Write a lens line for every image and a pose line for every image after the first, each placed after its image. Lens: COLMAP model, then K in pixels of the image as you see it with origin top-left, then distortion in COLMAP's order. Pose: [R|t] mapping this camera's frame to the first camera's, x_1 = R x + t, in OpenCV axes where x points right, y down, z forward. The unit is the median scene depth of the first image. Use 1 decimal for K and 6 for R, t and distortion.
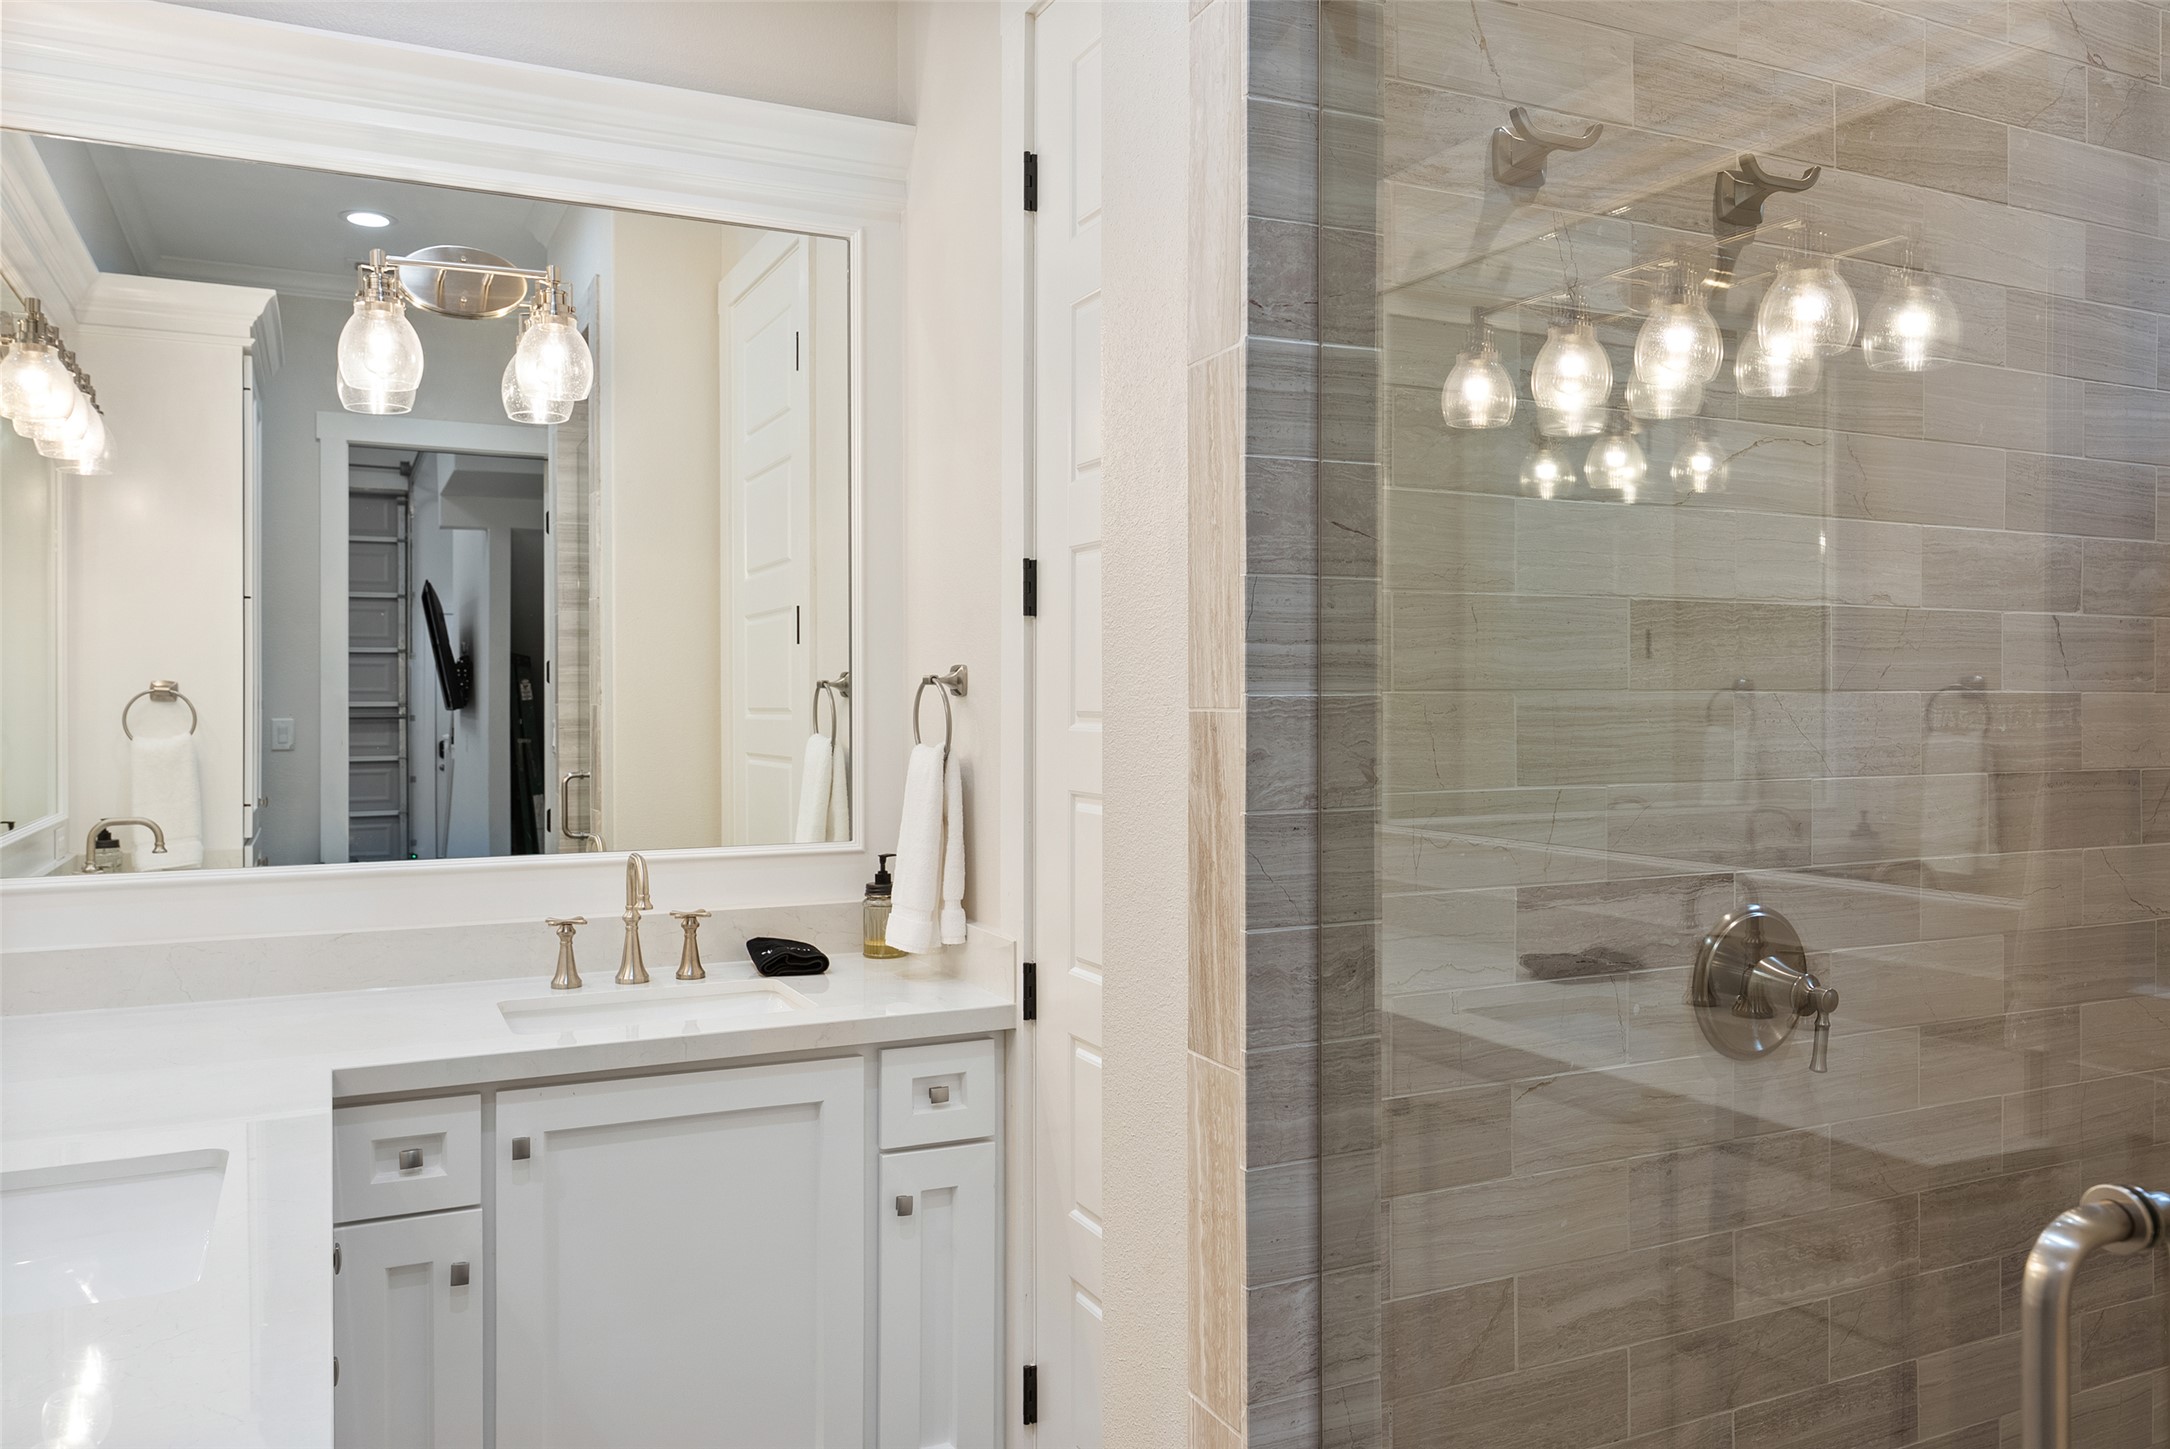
lens RADIAL K [[1585.5, 0, 1085.0], [0, 1585.5, 724.5], [0, 0, 1]] dist [0.077443, -0.114569]
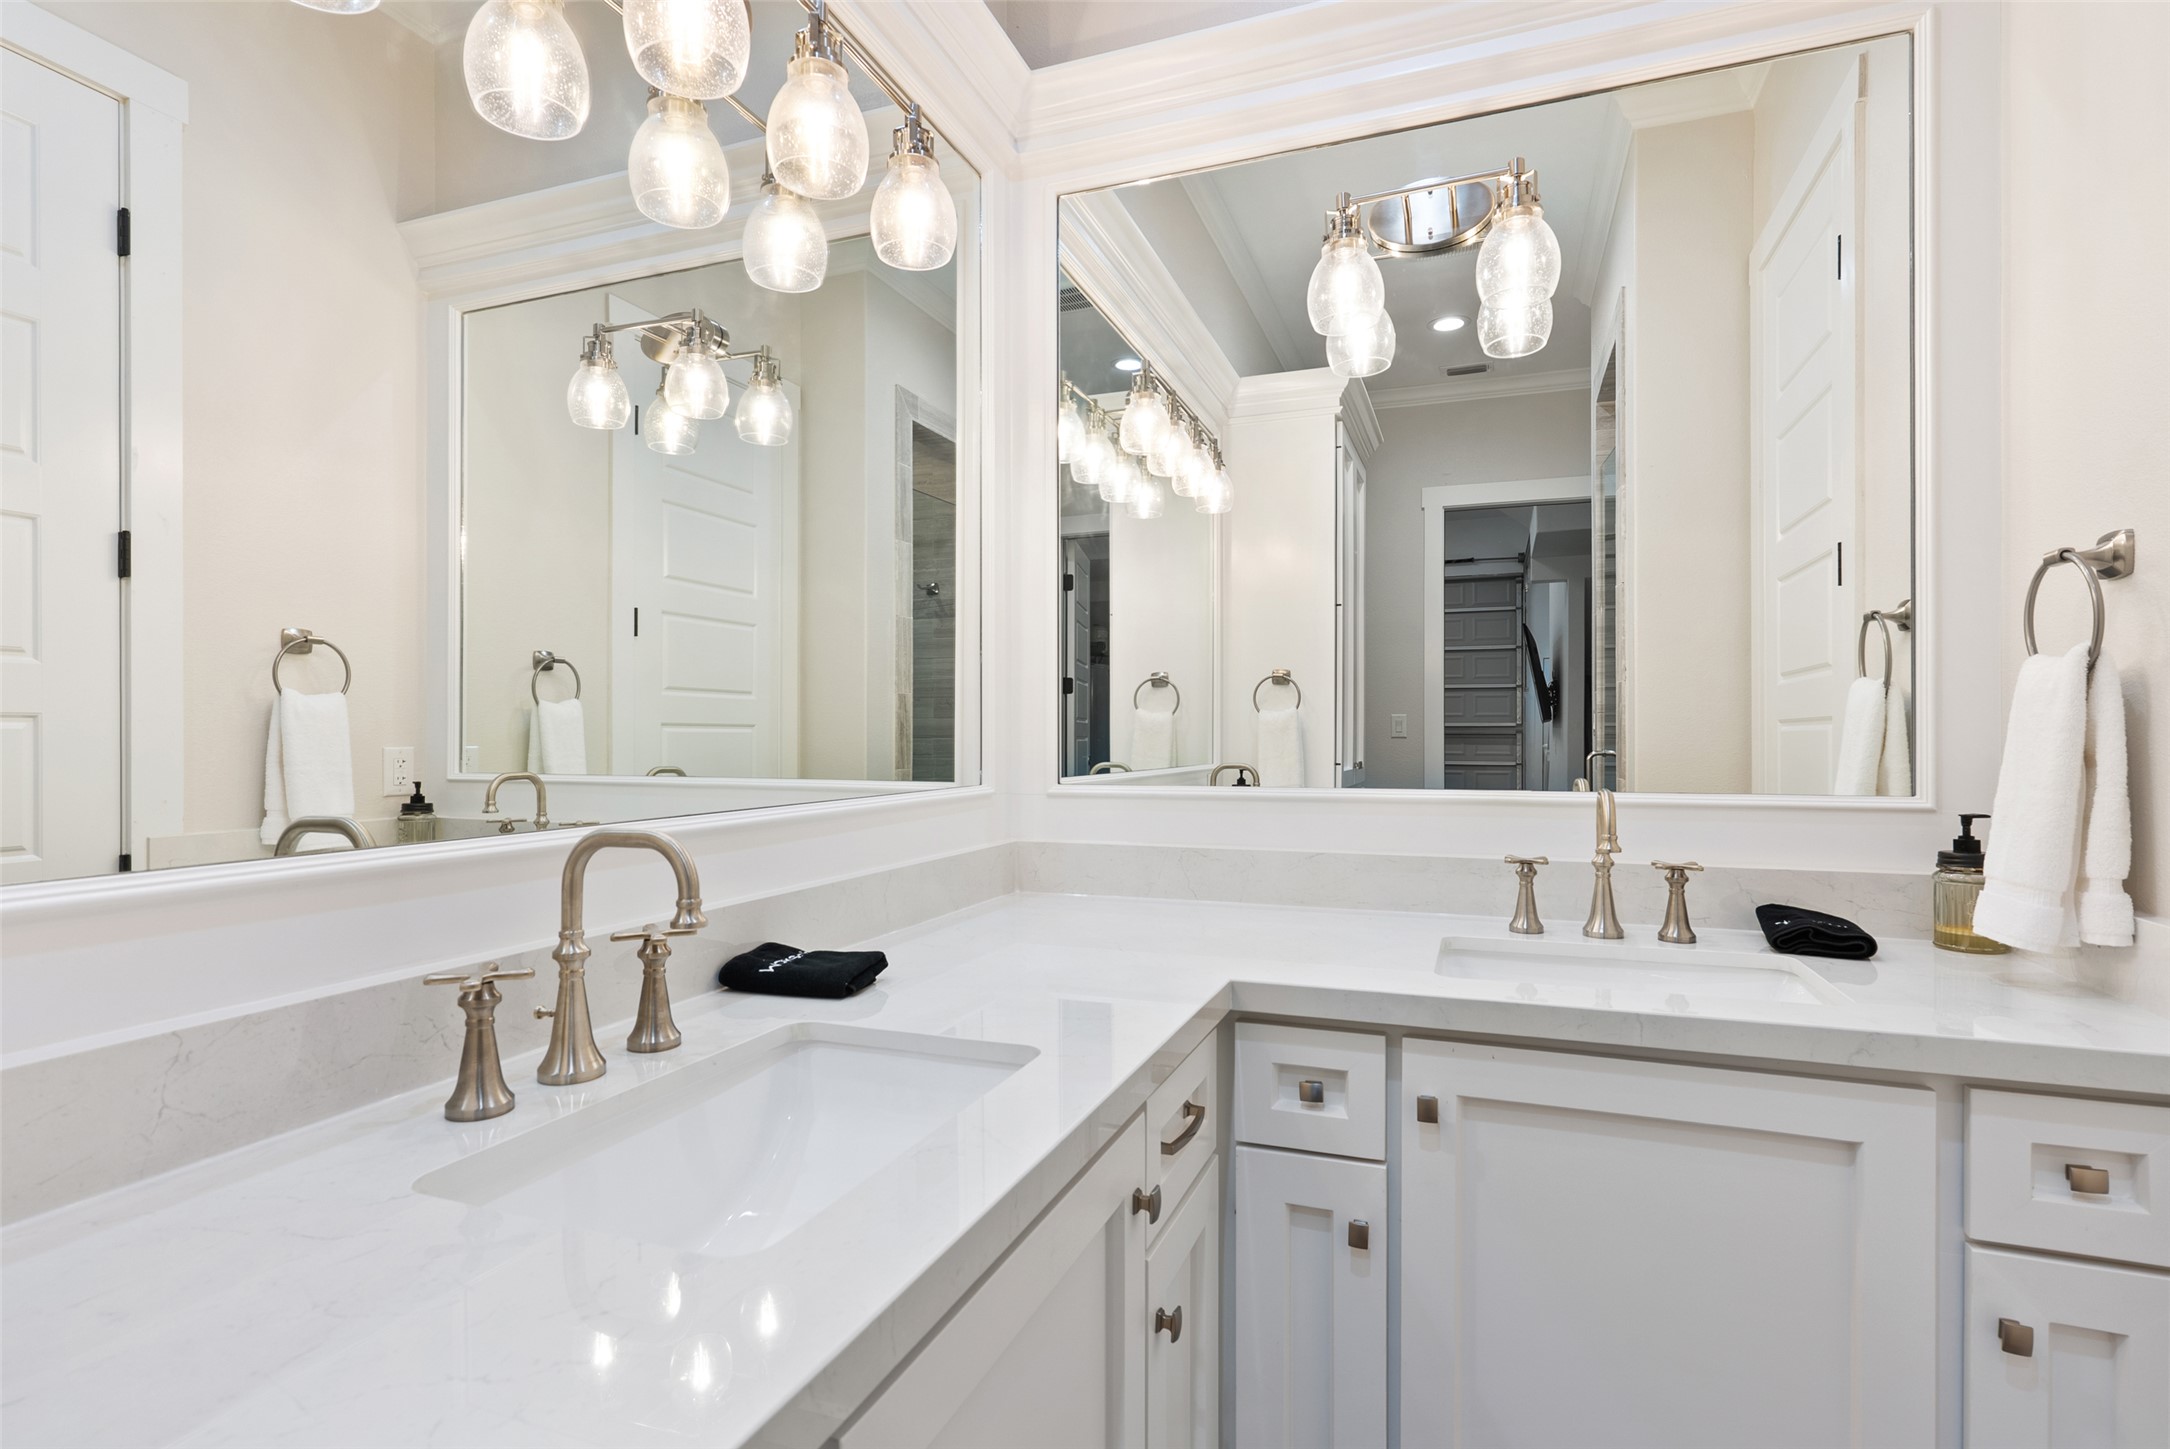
lens RADIAL K [[1051.6, 0, 1076.9], [0, 1051.6, 740.7], [0, 0, 1]] dist [-0.005273, -0.000632]
pose [[0.681211, 0.000595, -0.732087, -0.056049], [-0.008465, 0.999939, -0.007064, 0.059175], [0.732038, 0.011009, 0.681175, 0.385840]]
